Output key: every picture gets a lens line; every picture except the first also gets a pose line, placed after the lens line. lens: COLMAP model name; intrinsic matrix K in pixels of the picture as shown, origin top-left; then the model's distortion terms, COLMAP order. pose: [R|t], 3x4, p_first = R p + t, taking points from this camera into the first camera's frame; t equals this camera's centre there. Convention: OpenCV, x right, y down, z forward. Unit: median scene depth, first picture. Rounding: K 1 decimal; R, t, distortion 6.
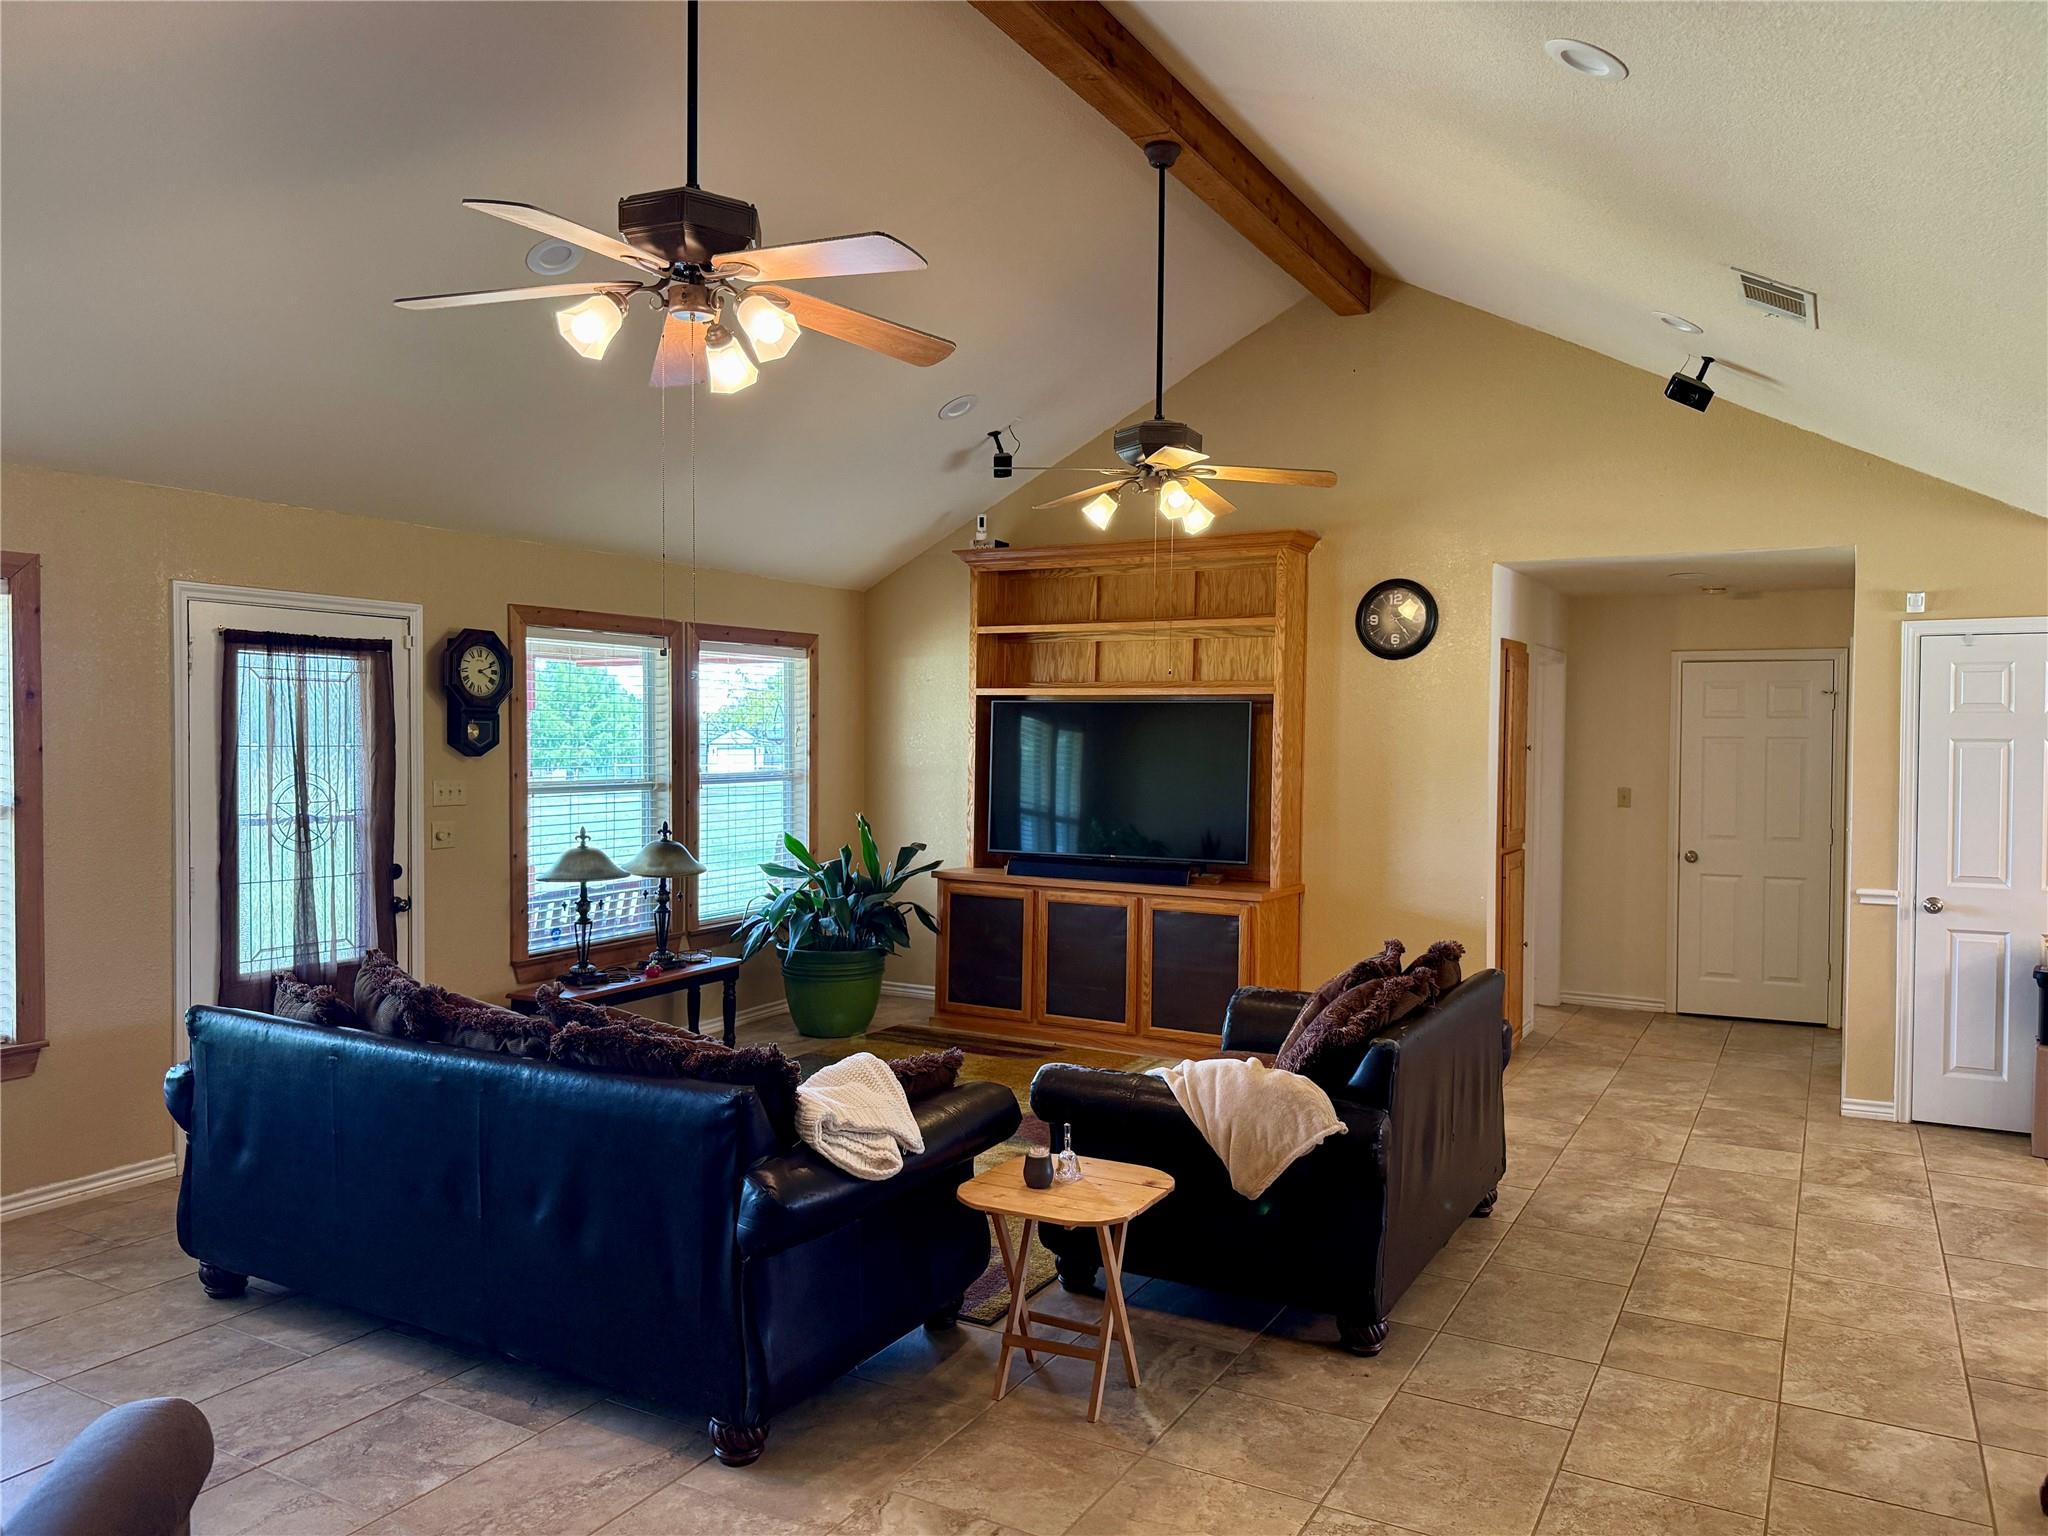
lens RADIAL K [[1444.3, 0, 1003.2], [0, 1444.3, 767.2], [0, 0, 1]] dist [0.032792, -0.066458]
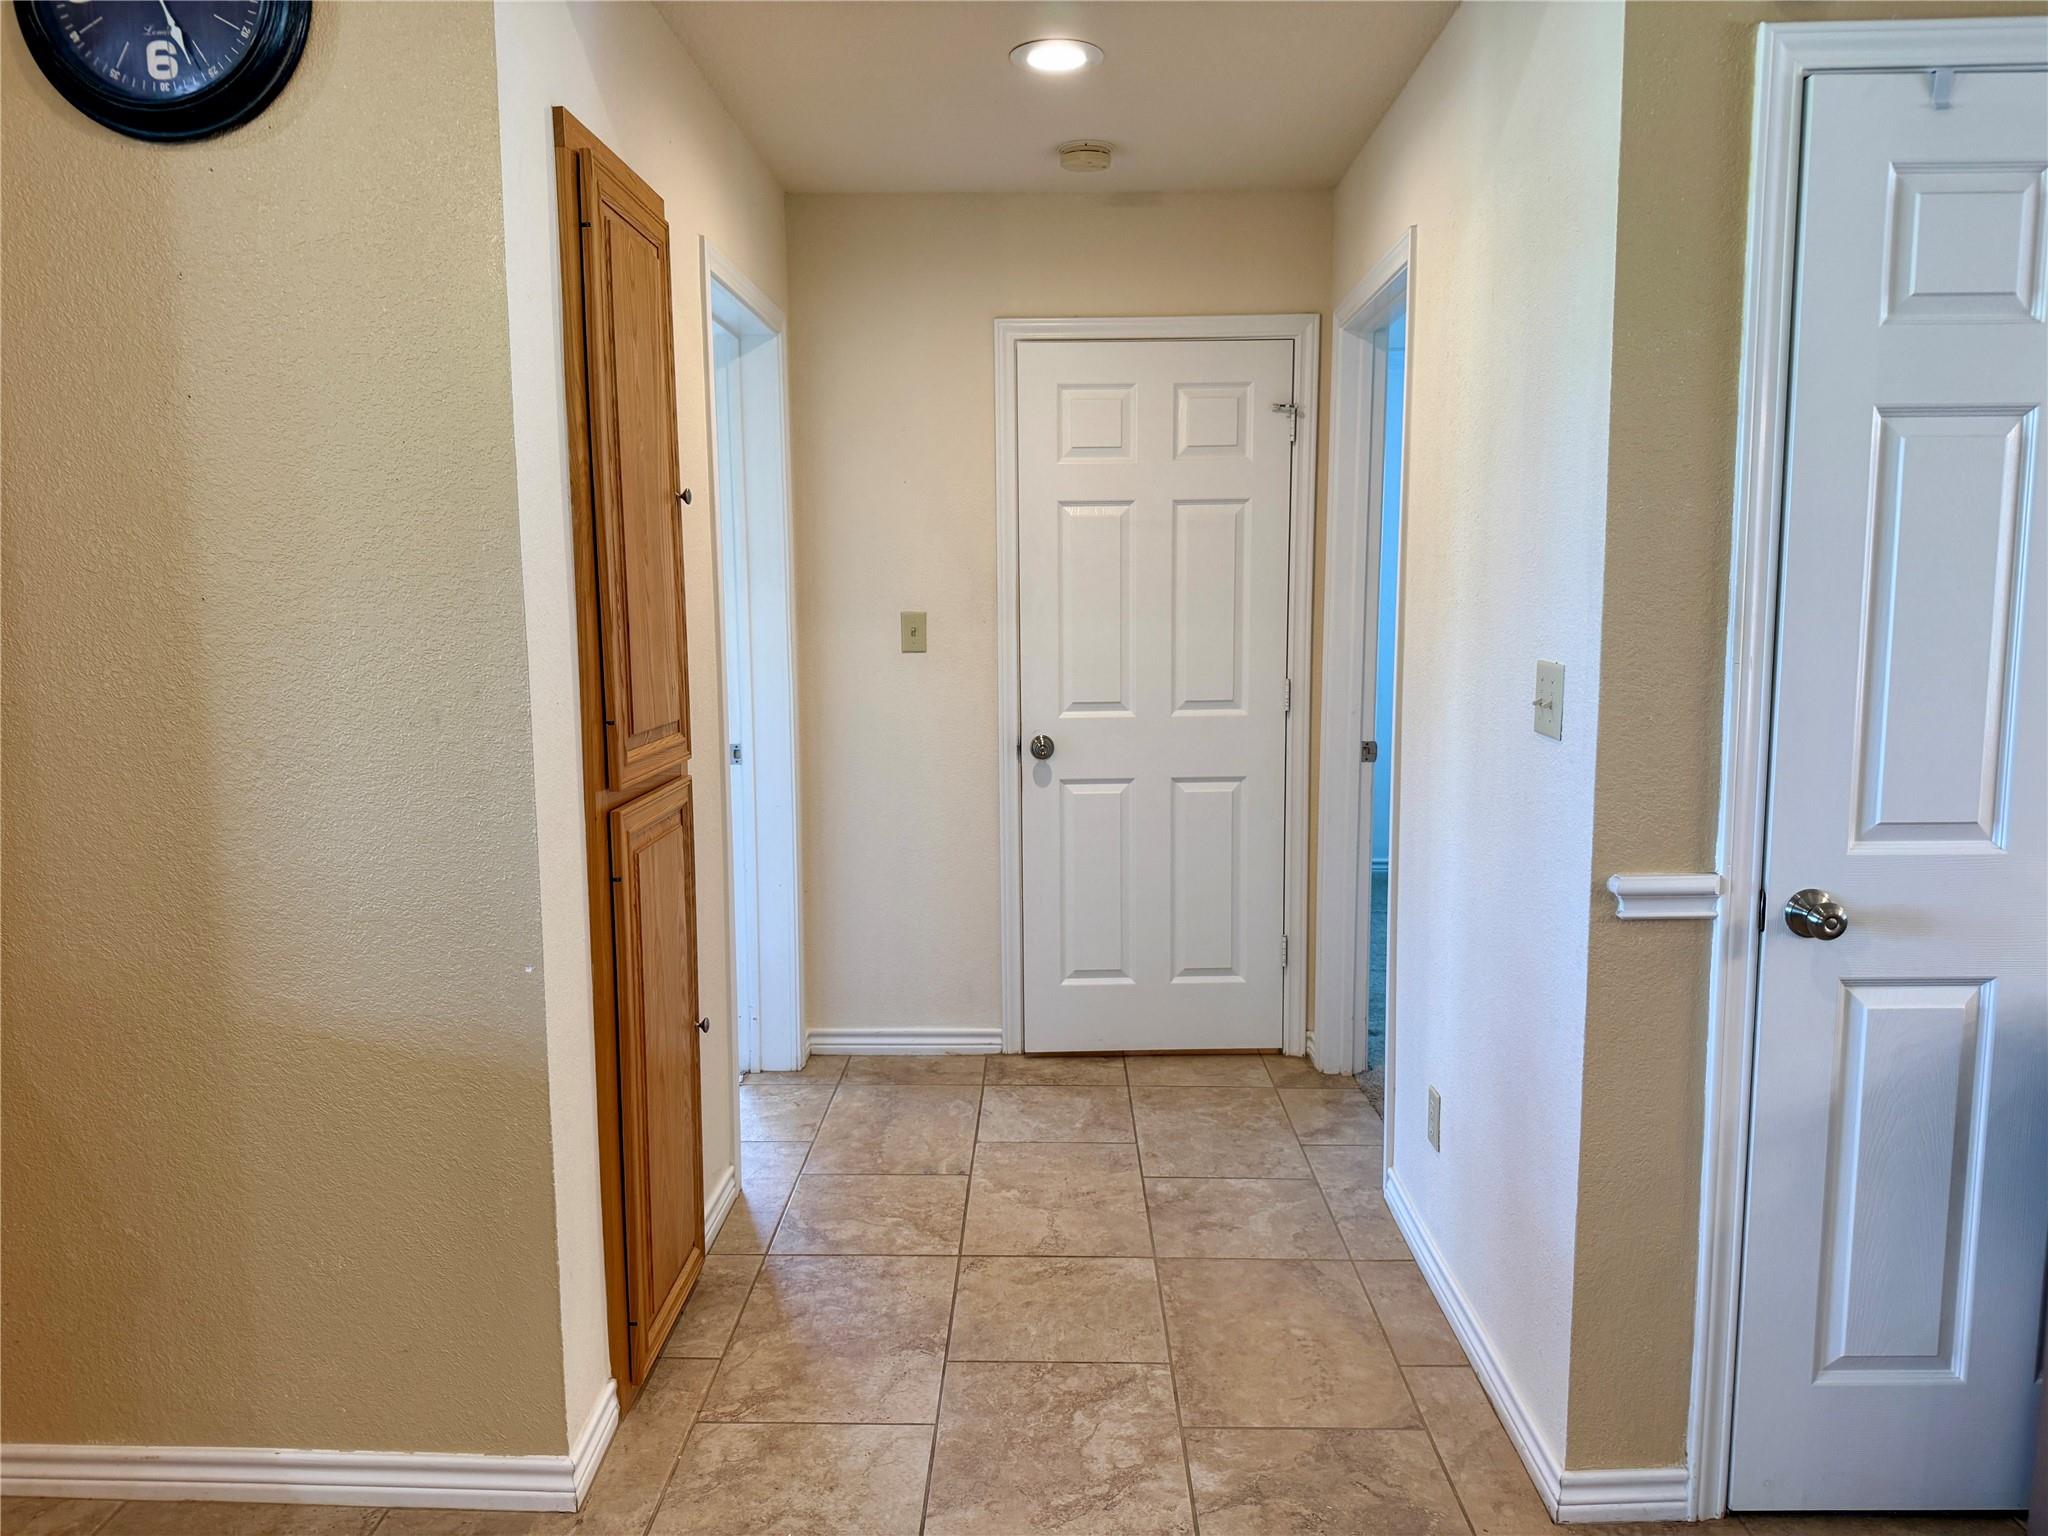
lens RADIAL K [[1444.3, 0, 1003.2], [0, 1444.3, 767.2], [0, 0, 1]] dist [0.032792, -0.066458]
pose [[0.882180, -0.071809, 0.465406, 0.226013], [0.024804, 0.994019, 0.106354, 0.014894], [-0.470260, -0.082279, 0.878684, 0.556388]]
